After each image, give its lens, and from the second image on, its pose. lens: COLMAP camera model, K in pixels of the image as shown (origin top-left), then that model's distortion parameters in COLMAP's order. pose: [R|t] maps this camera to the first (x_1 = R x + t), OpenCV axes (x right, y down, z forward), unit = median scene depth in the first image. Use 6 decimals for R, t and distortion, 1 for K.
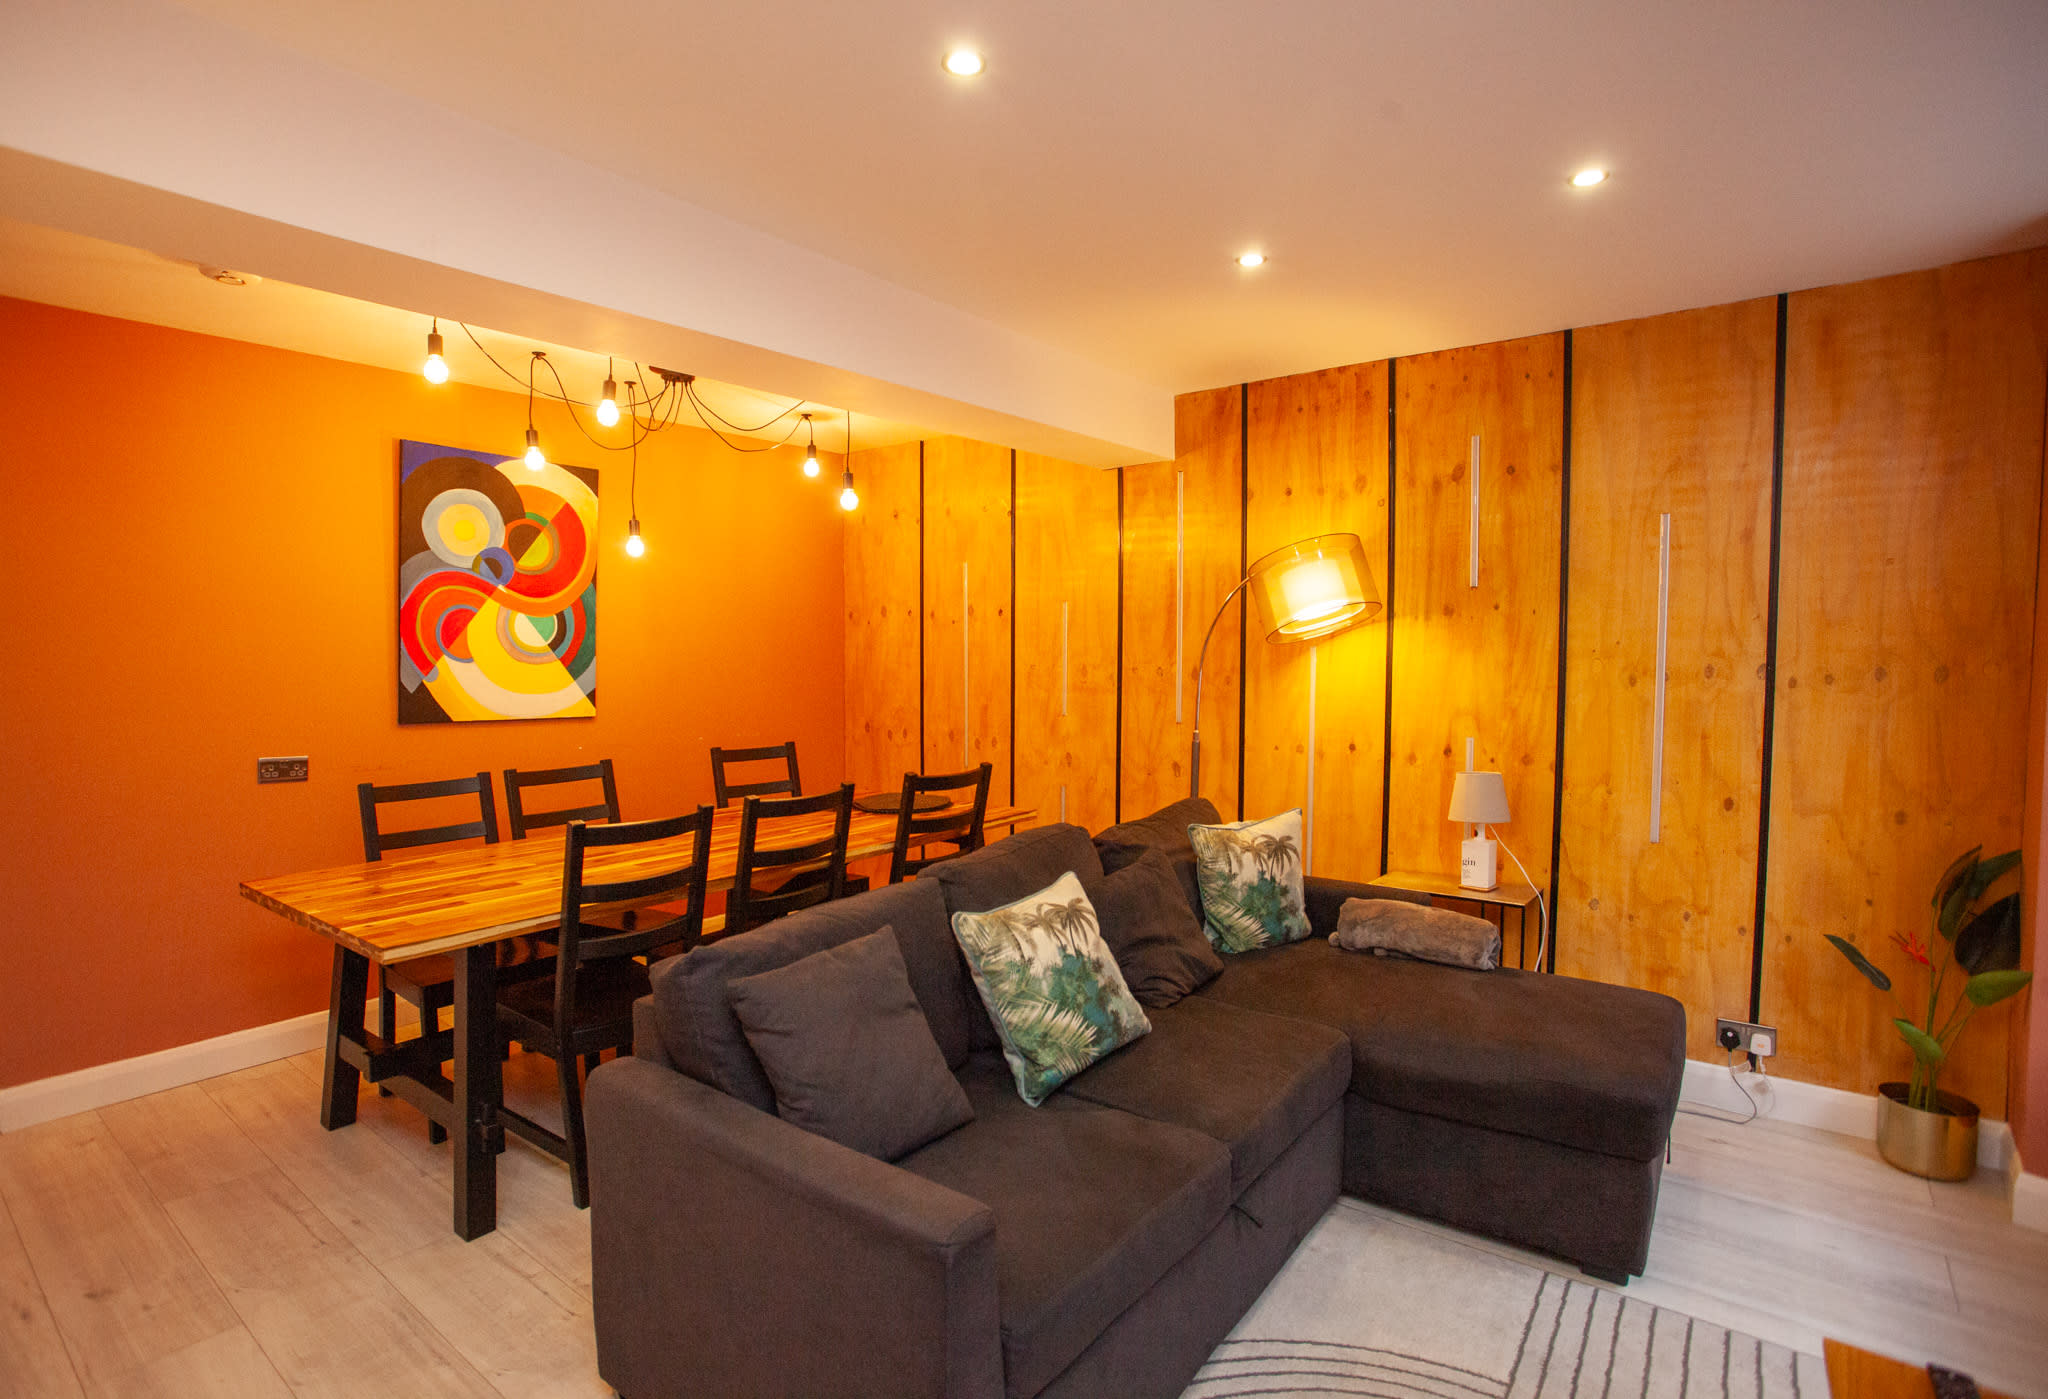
lens RADIAL K [[1037.0, 0, 1011.1], [0, 1037.0, 696.8], [0, 0, 1]] dist [-0.021598, 0.001157]
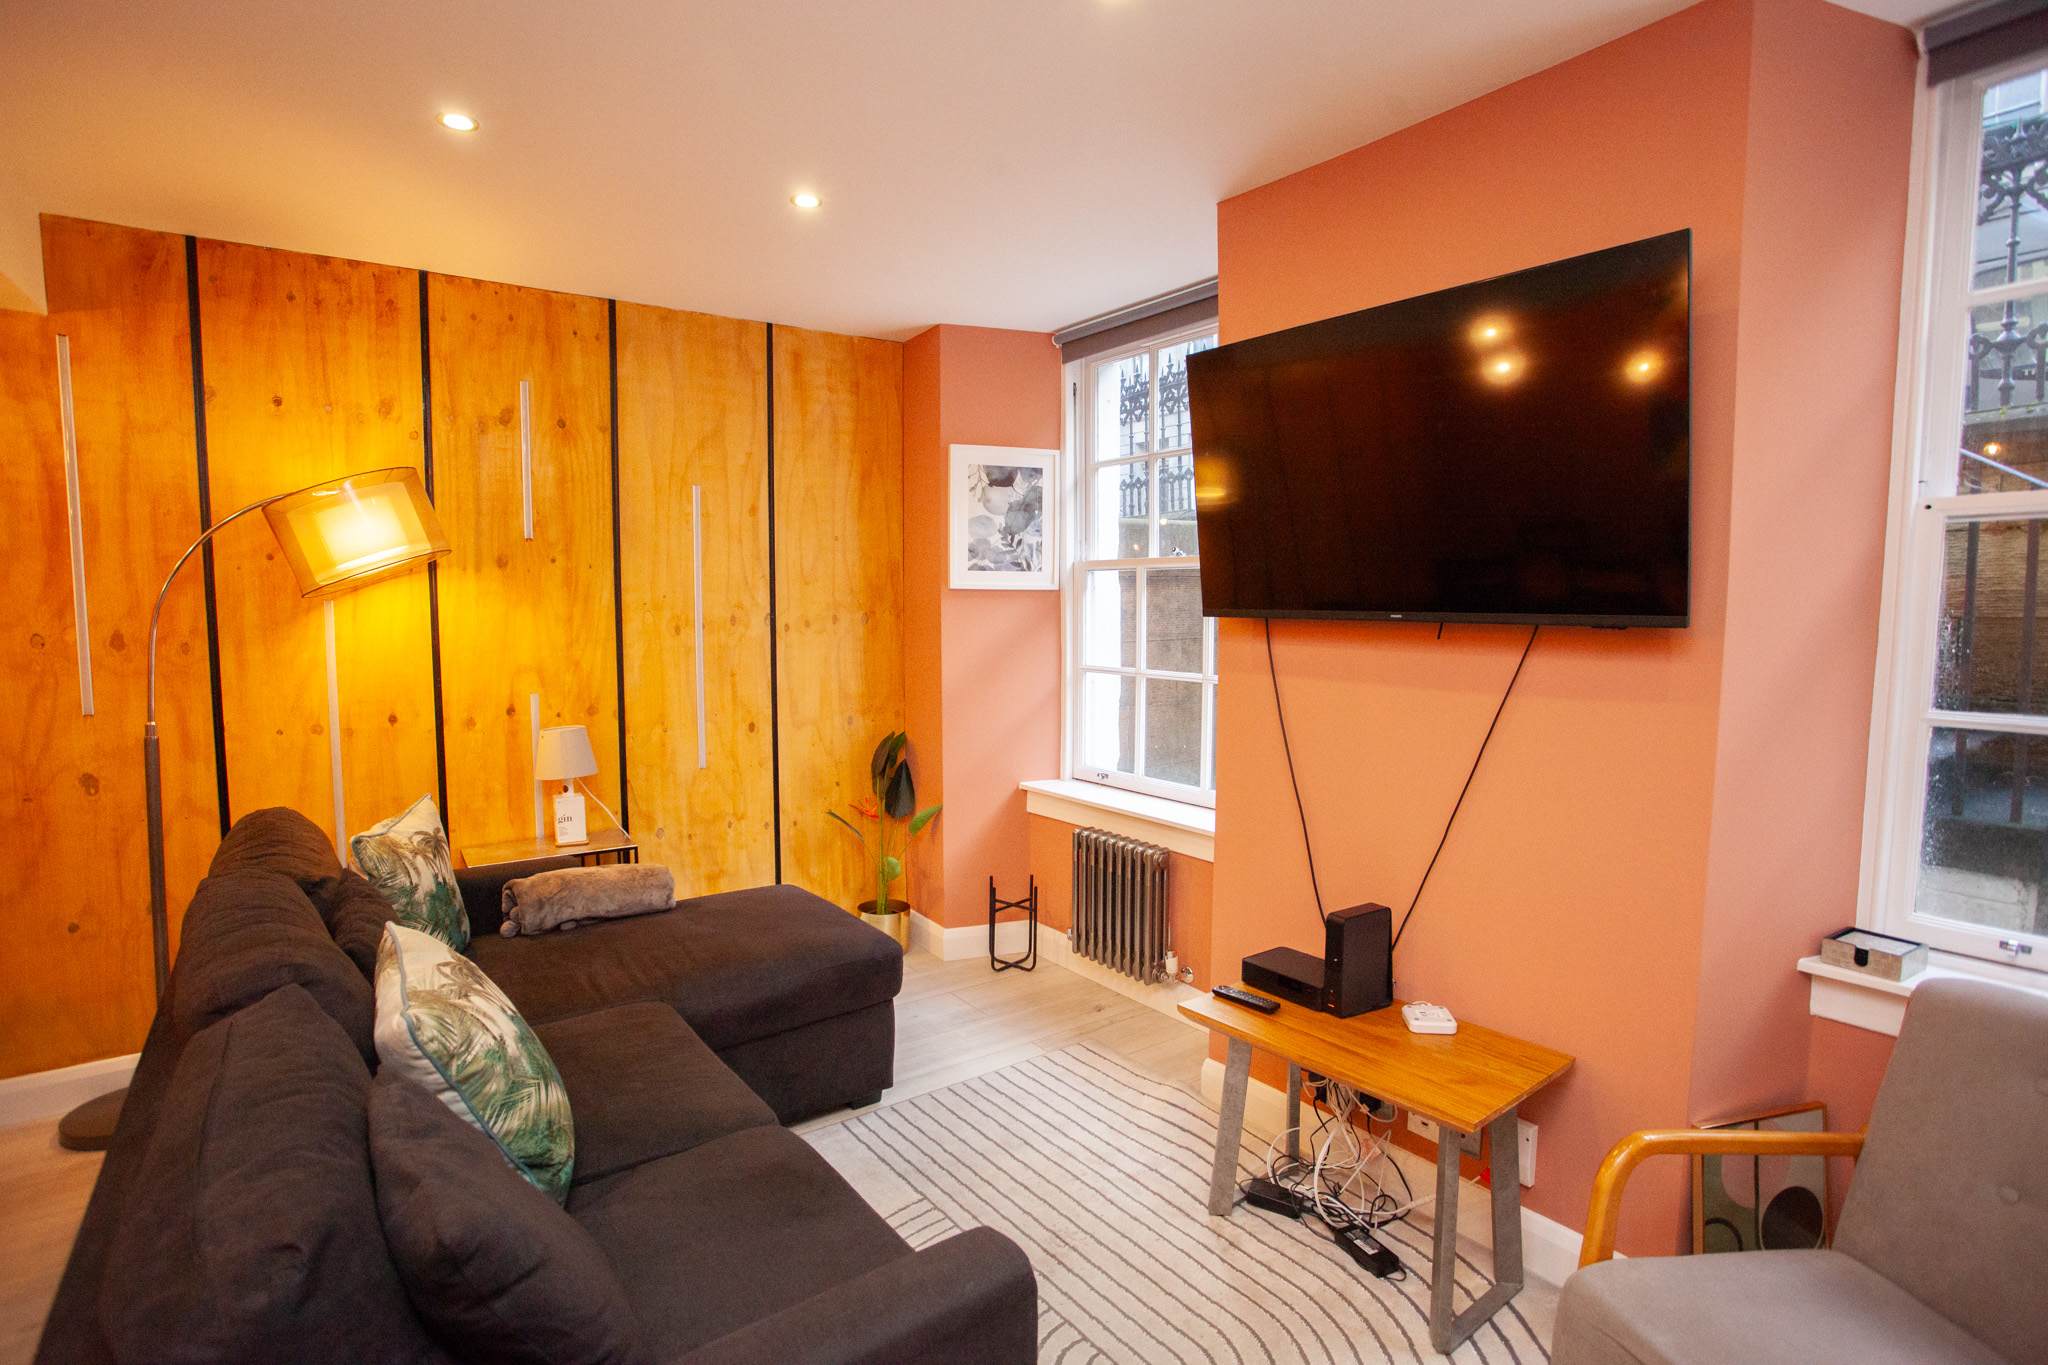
lens RADIAL K [[1015.2, 0, 1029.5], [0, 1015.2, 689.4], [0, 0, 1]] dist [-0.081354, 0.044272]
pose [[0.293914, -0.080969, 0.952396, -0.291333], [0.045741, 0.996456, 0.070599, -0.009330], [-0.954737, 0.022813, 0.296576, 0.259143]]
